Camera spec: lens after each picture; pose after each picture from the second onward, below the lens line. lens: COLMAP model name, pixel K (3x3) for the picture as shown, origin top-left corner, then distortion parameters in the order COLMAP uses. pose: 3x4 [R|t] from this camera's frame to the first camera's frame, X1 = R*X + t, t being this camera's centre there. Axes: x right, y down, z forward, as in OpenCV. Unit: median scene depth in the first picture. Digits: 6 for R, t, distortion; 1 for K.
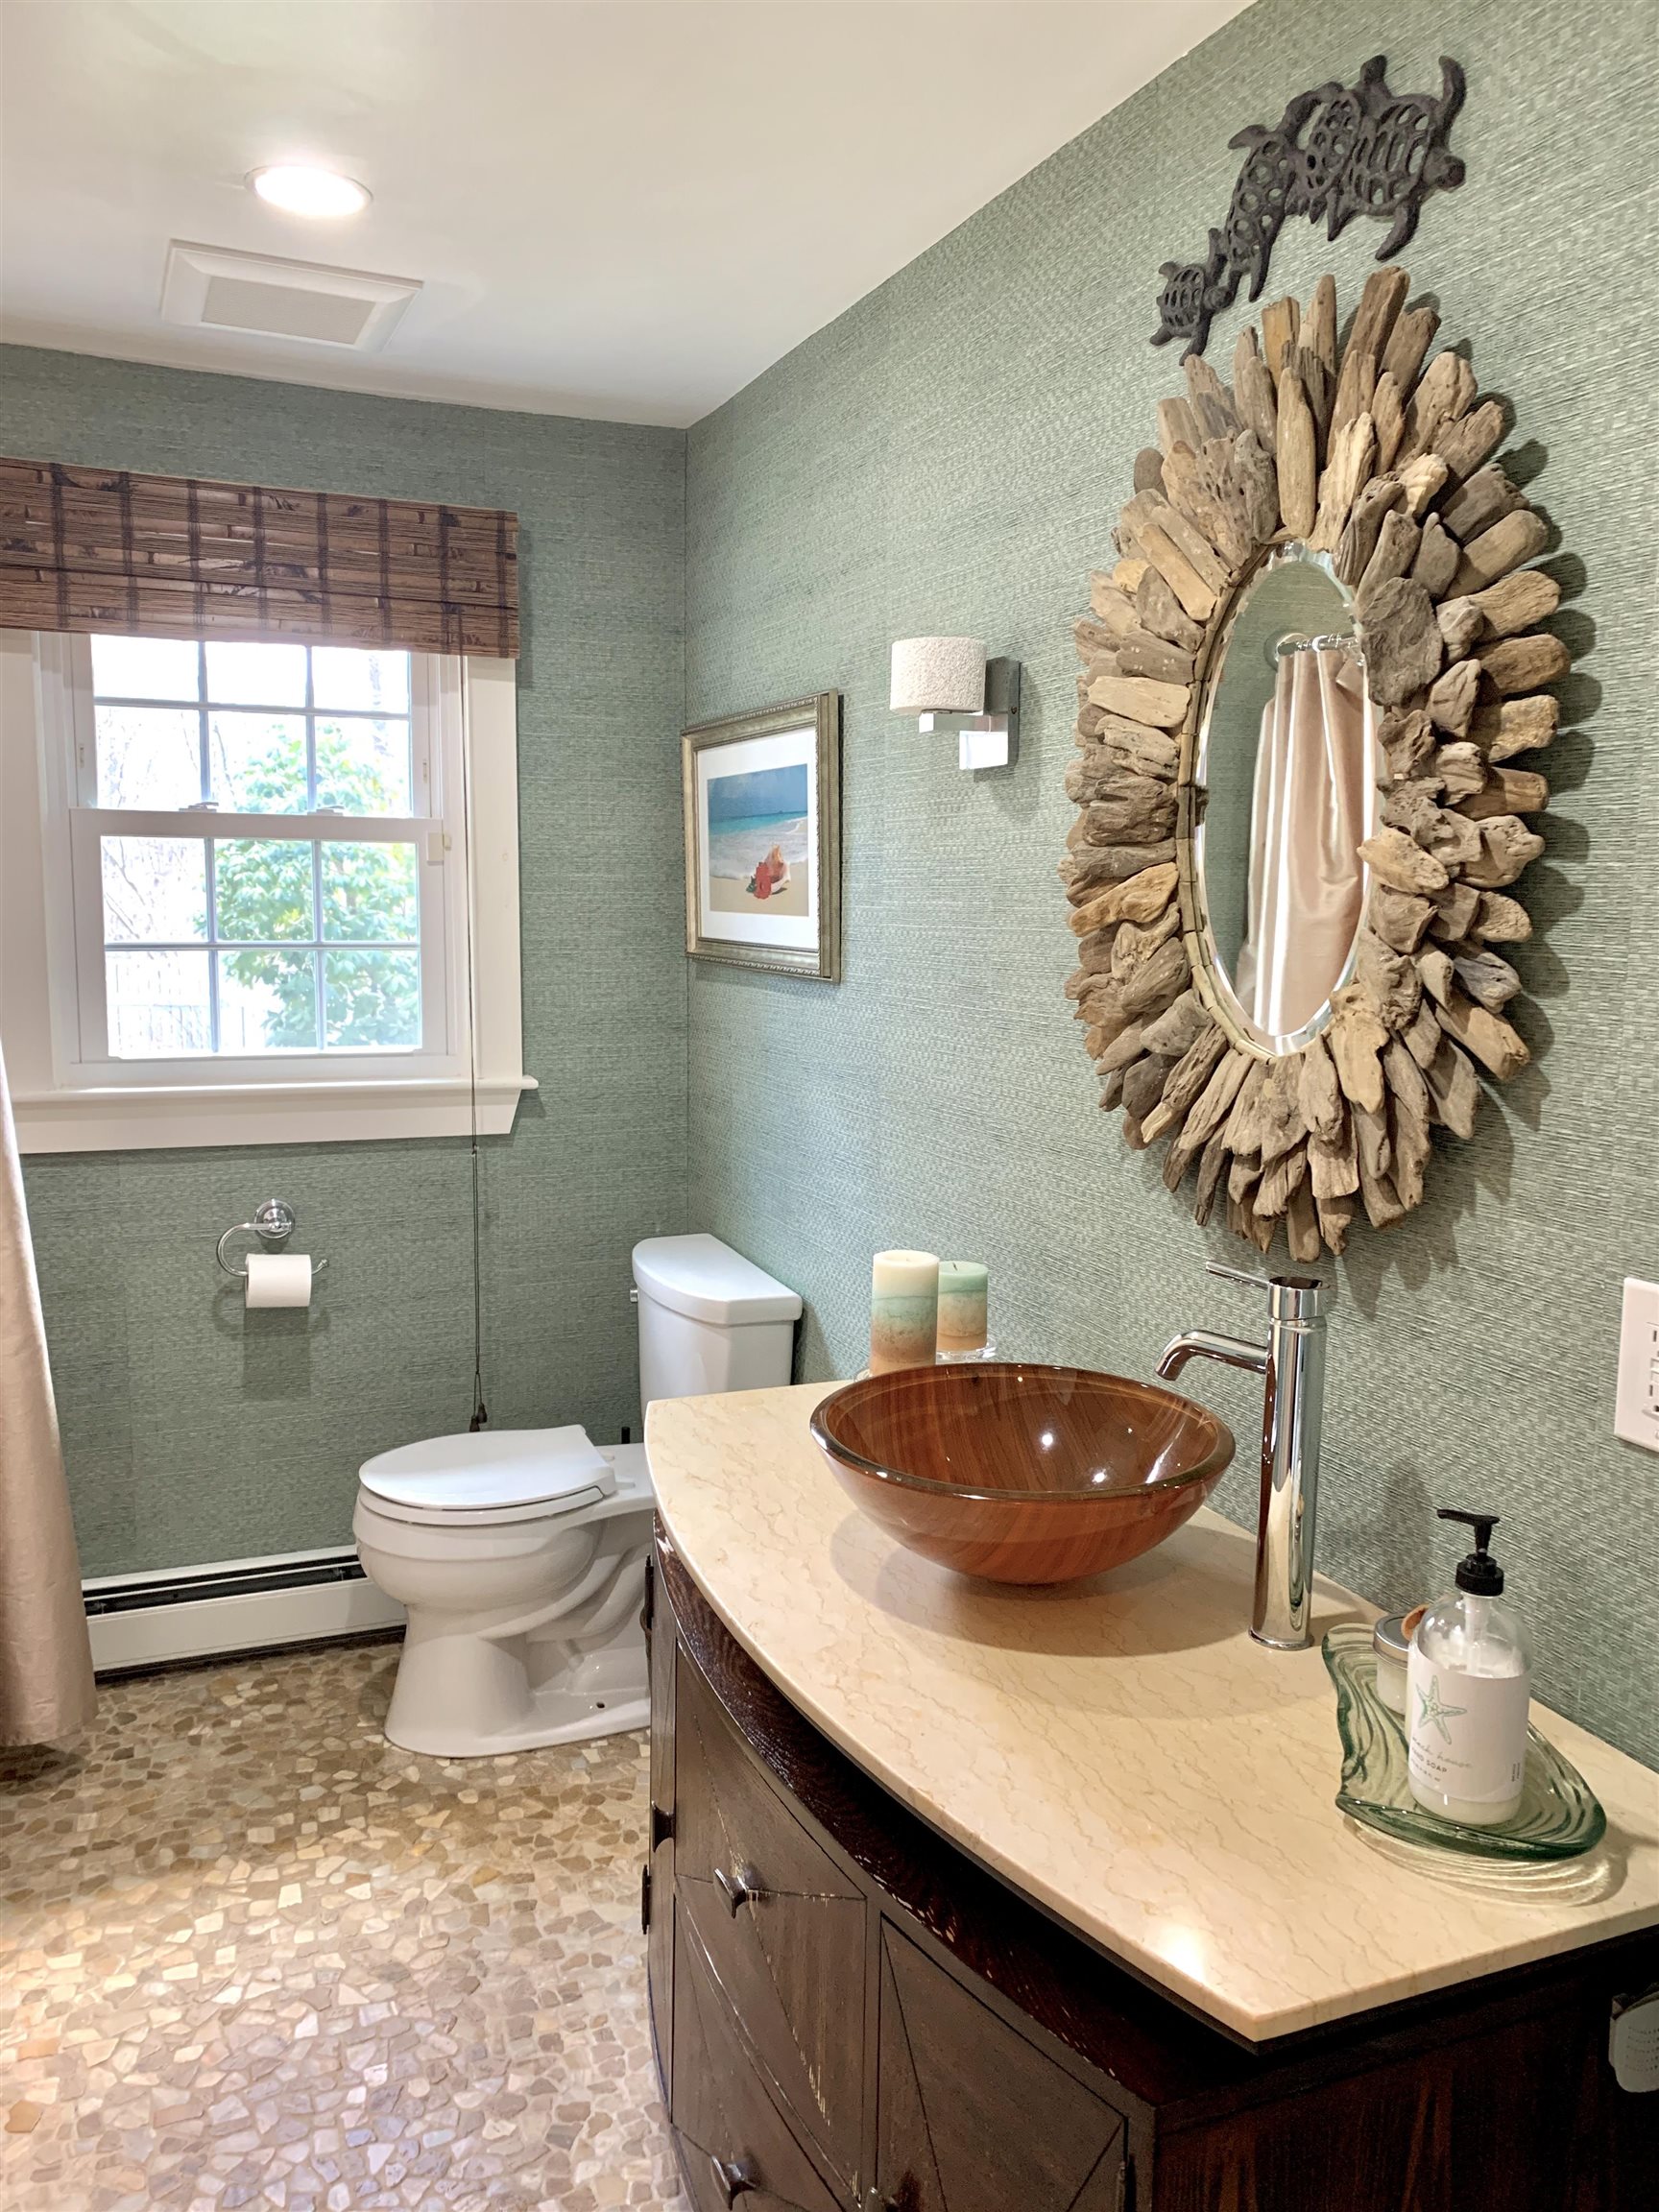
lens RADIAL K [[1685.5, 0, 835.5], [0, 1685.5, 1108.9], [0, 0, 1]] dist [0.005173, -0.005646]
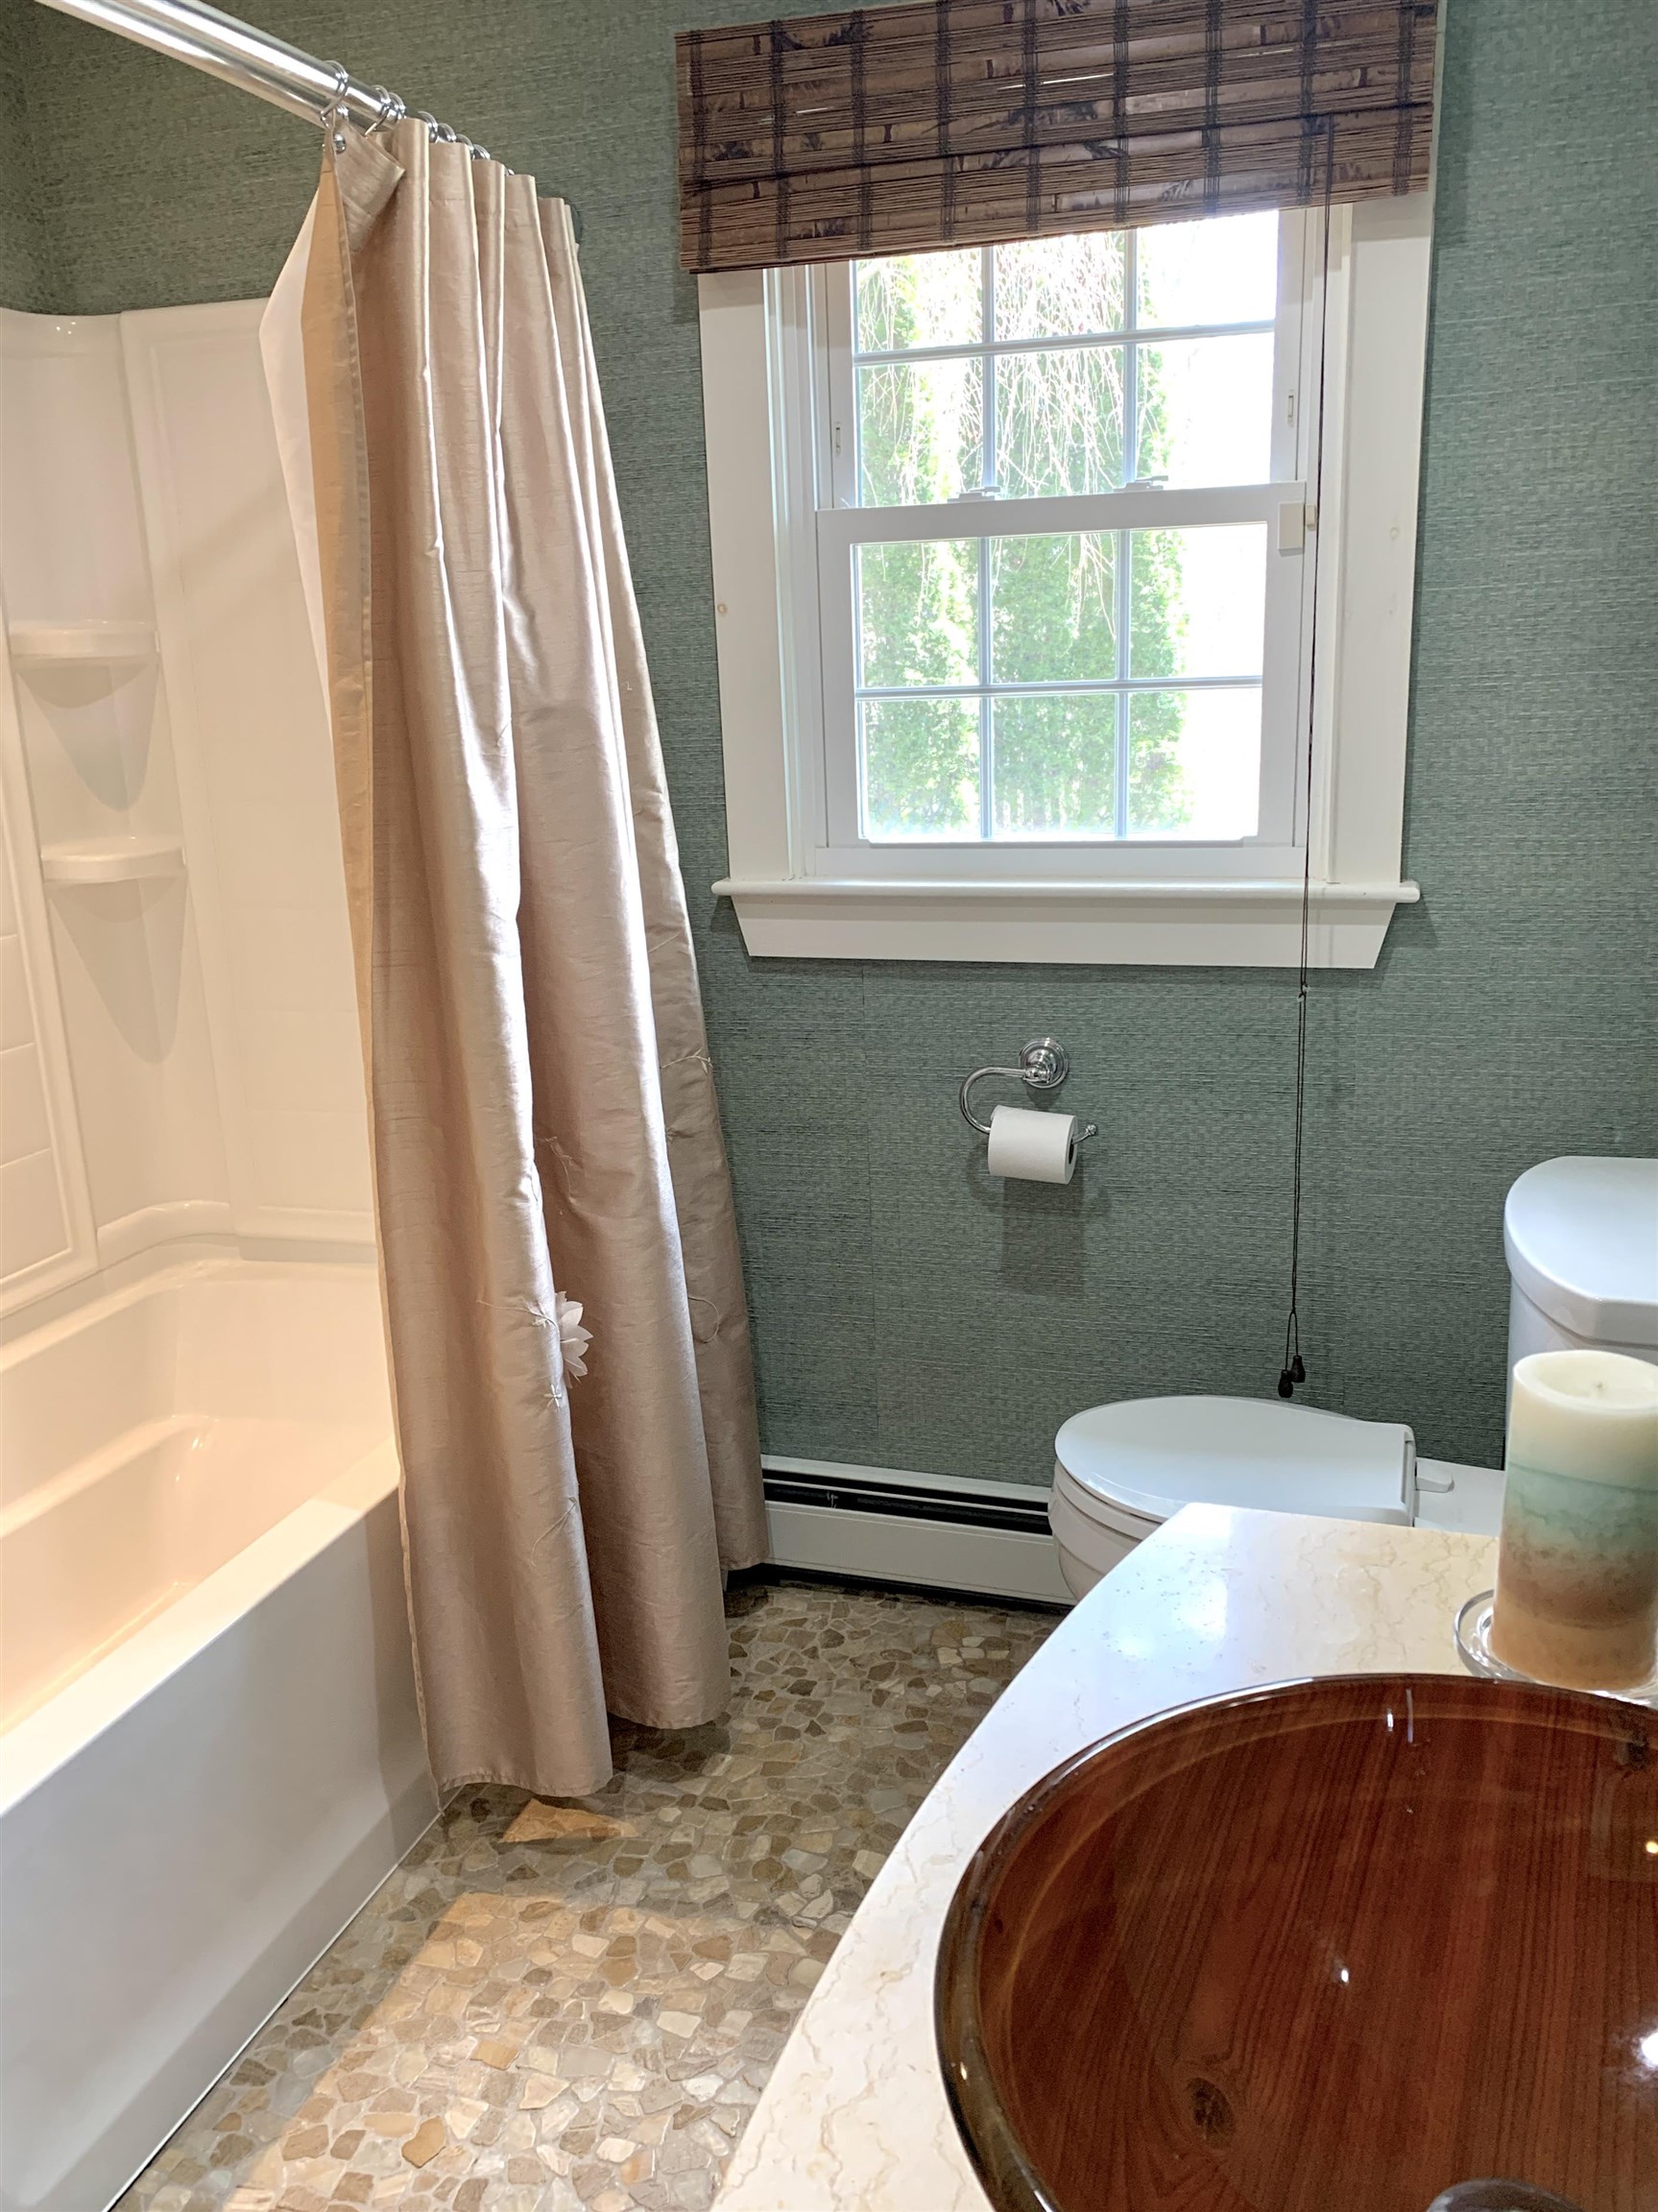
lens RADIAL K [[1825.1, 0, 829.8], [0, 1825.1, 1127.5], [0, 0, 1]] dist [0.097120, -0.127353]
pose [[0.752246, 0.130151, -0.645899, 0.129606], [-0.039294, 0.987413, 0.153204, -0.028057], [0.657709, -0.089867, 0.747892, 0.332461]]
